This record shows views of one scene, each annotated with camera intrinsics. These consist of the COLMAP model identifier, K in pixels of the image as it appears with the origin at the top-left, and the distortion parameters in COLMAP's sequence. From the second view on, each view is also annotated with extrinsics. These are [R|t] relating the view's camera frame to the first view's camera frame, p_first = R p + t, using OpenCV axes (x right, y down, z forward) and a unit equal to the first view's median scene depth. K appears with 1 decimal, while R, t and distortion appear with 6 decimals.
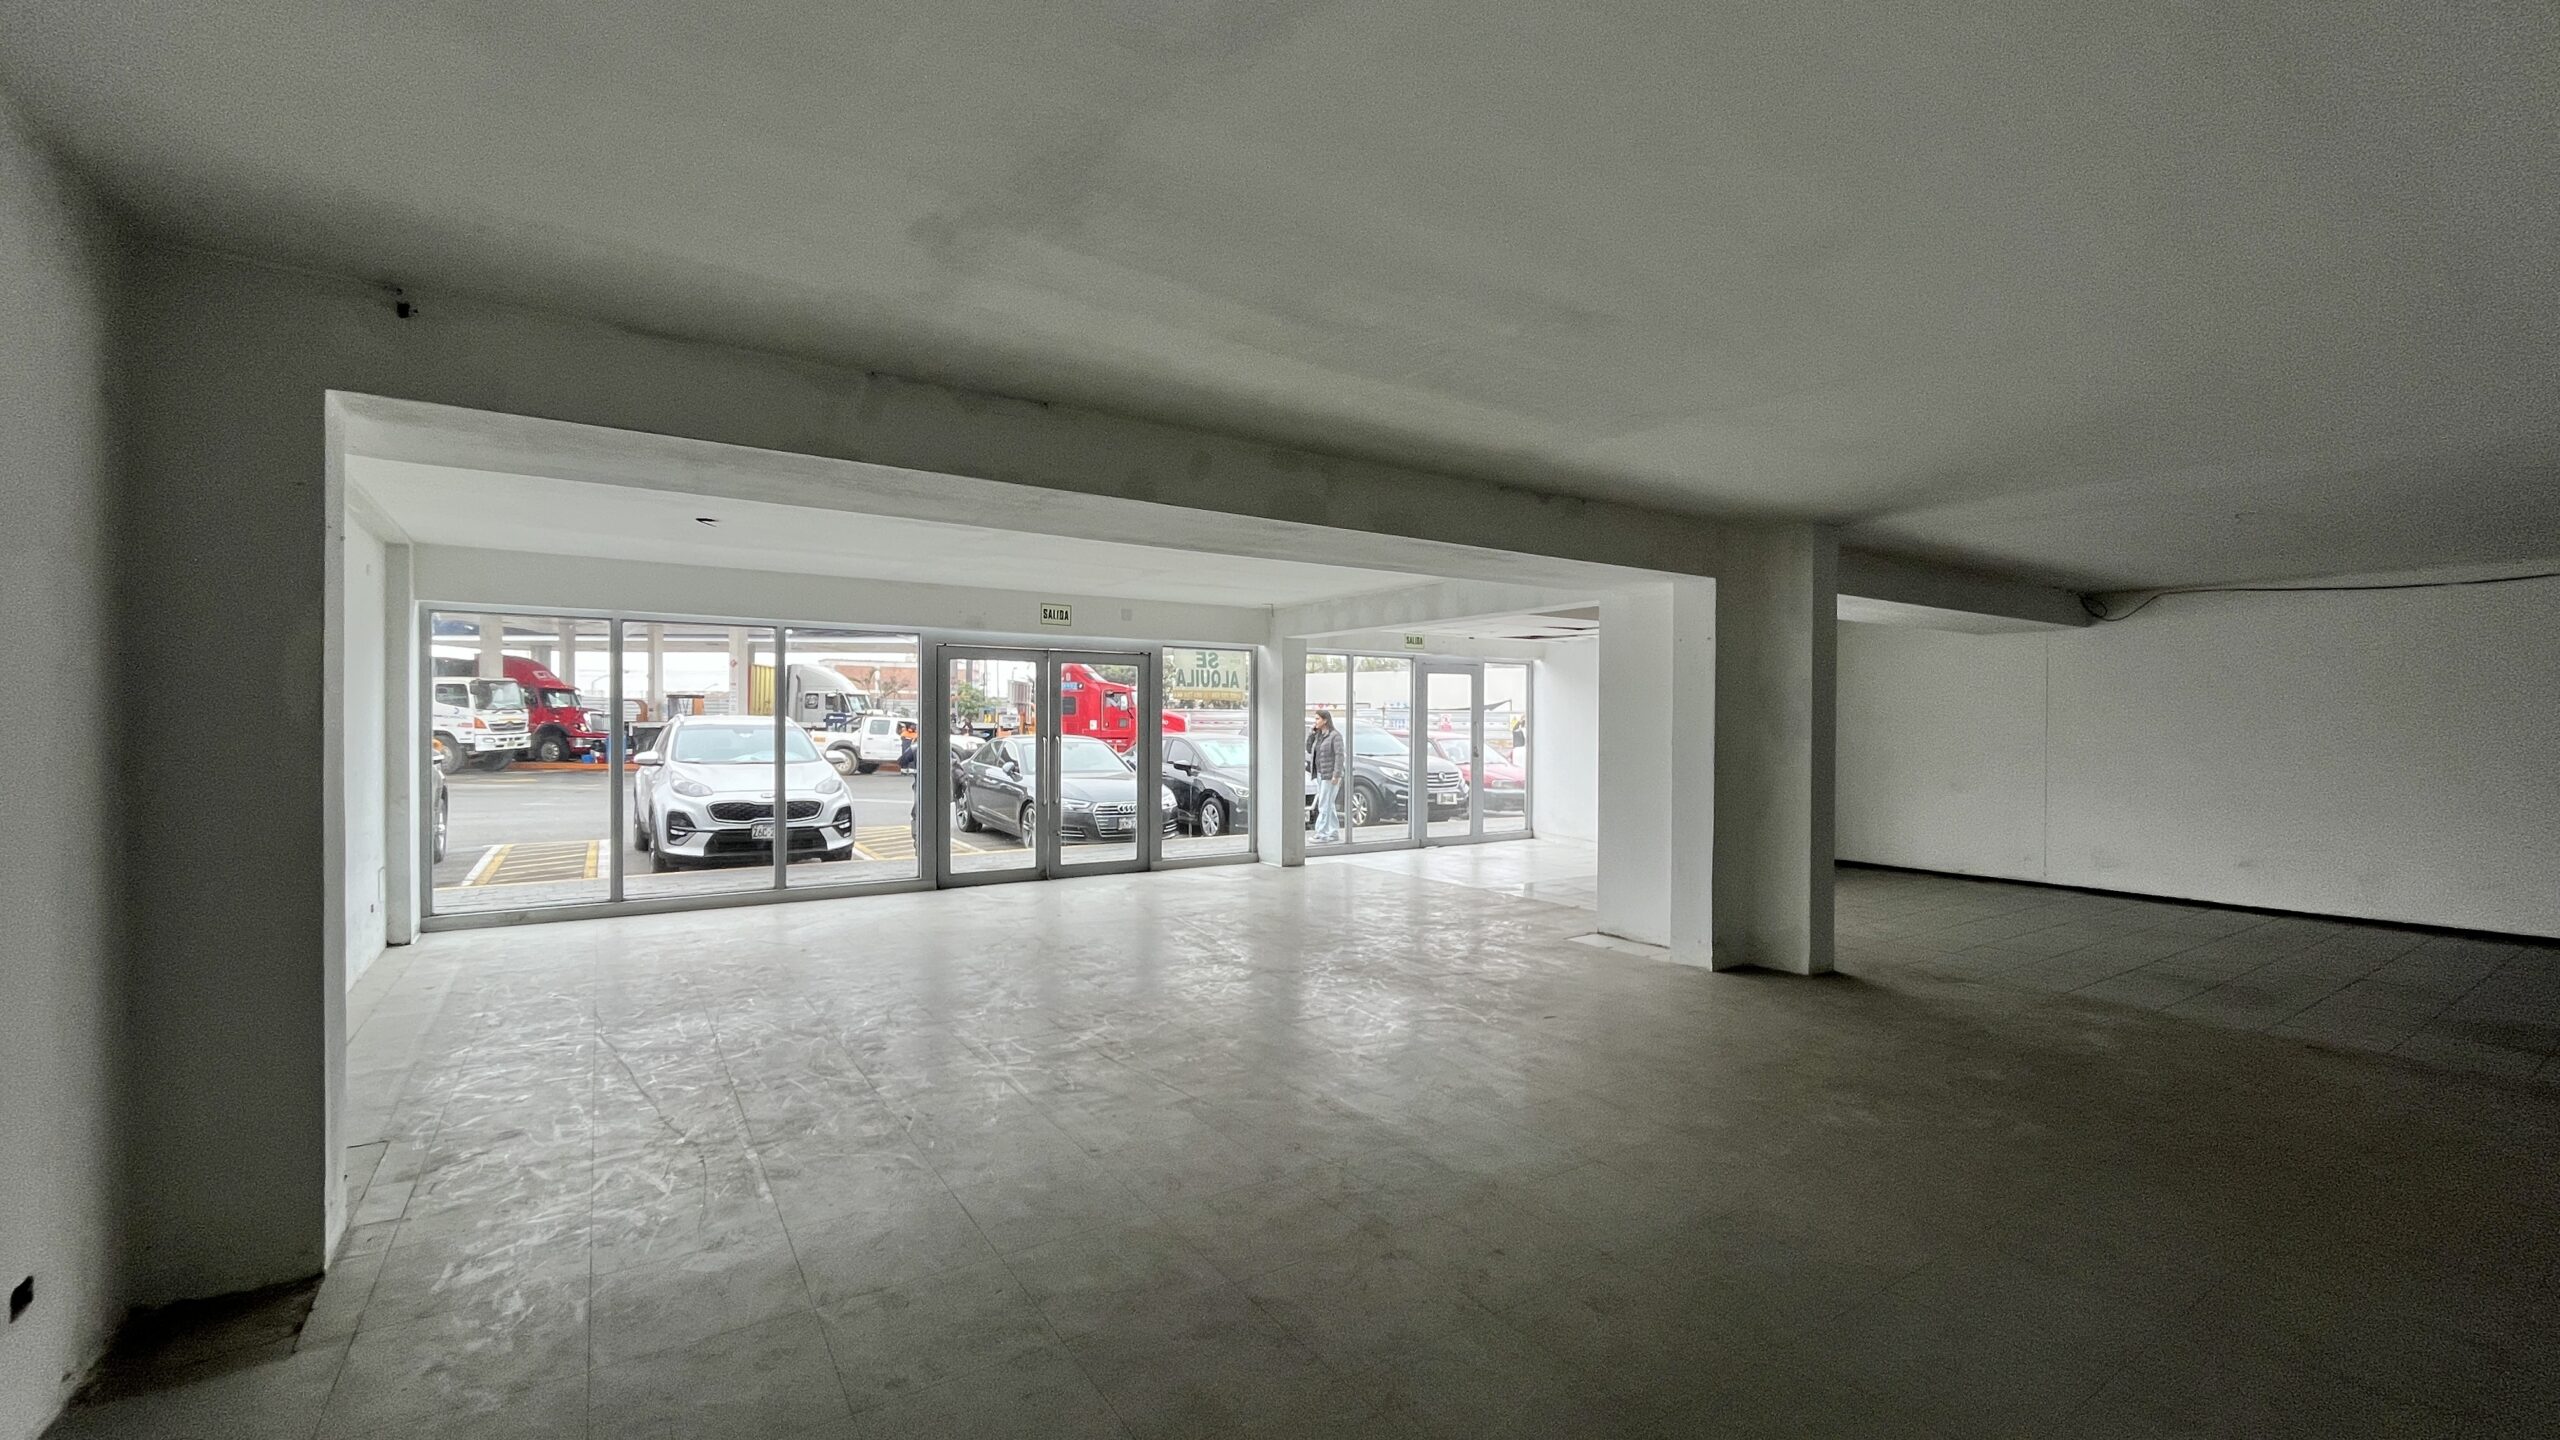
lens RADIAL K [[1043.5, 0, 1279.5], [0, 1043.5, 732.8], [0, 0, 1]] dist [-0.002267, -0.000466]
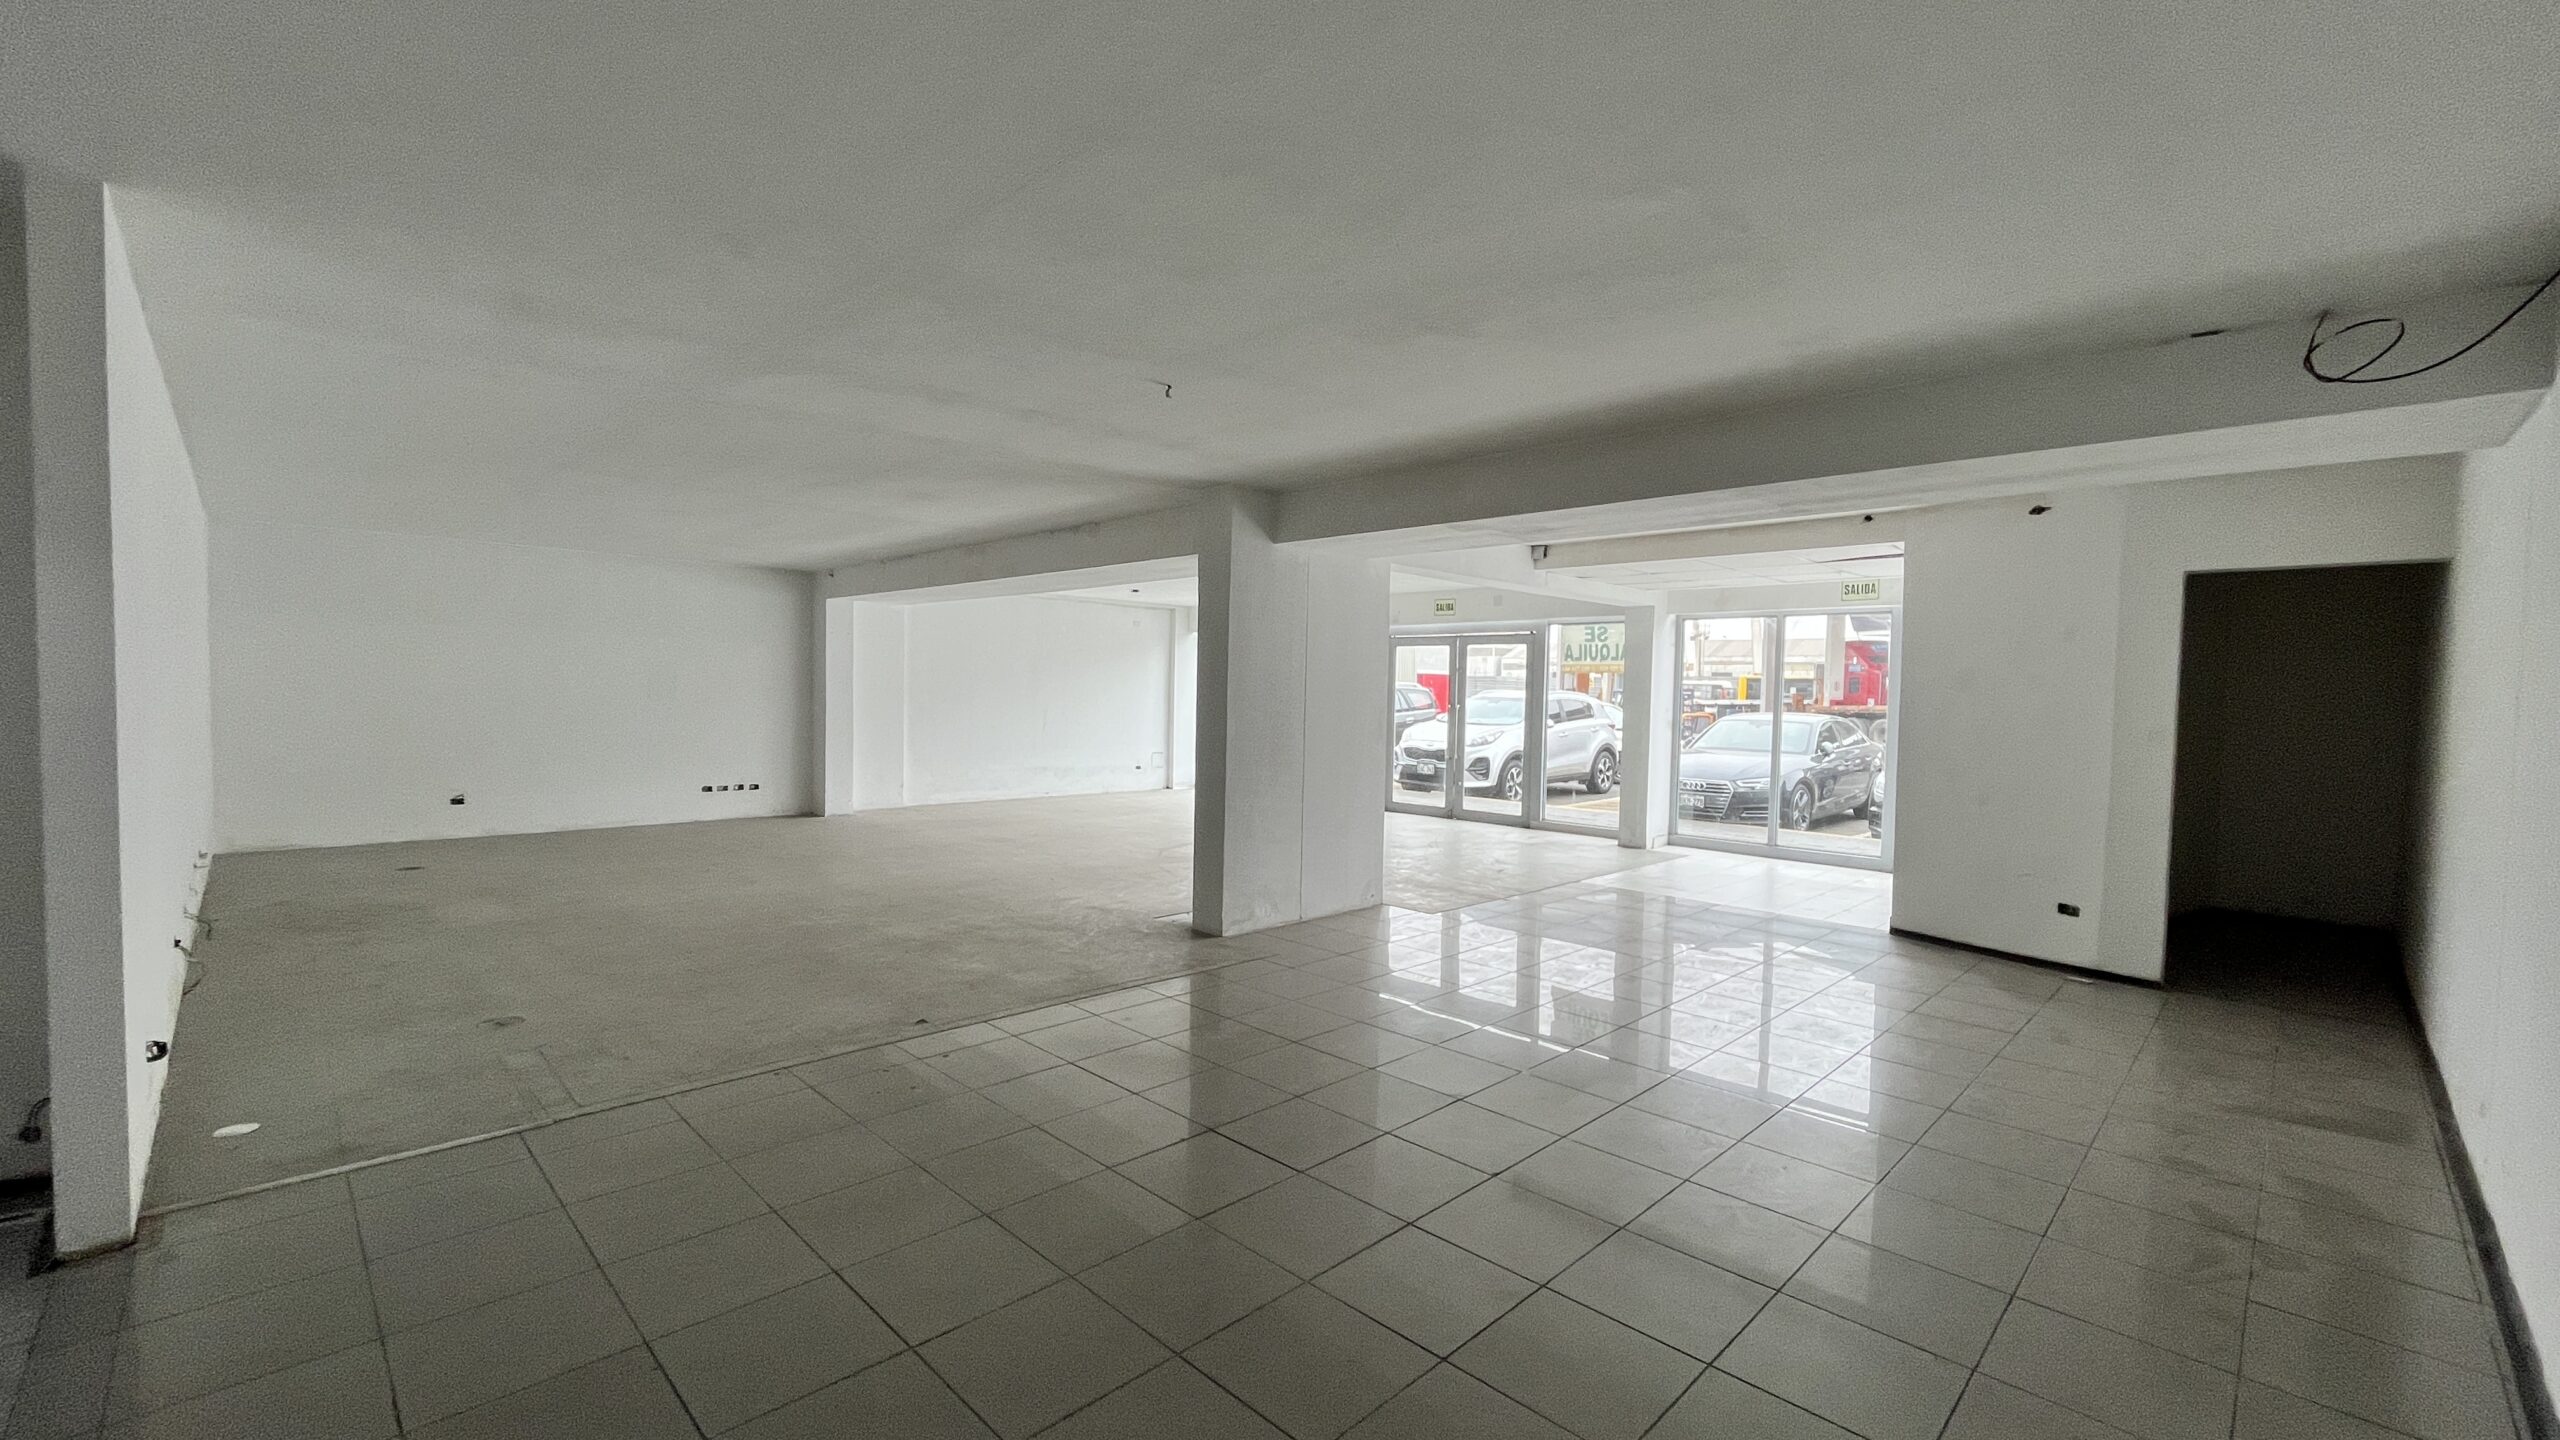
lens RADIAL K [[1043.5, 0, 1279.5], [0, 1043.5, 732.8], [0, 0, 1]] dist [-0.002267, -0.000466]
pose [[0.194292, 0.041434, -0.980068, 0.877164], [-0.022264, 0.999036, 0.037822, -0.005348], [0.980691, 0.014472, 0.195027, 0.504654]]
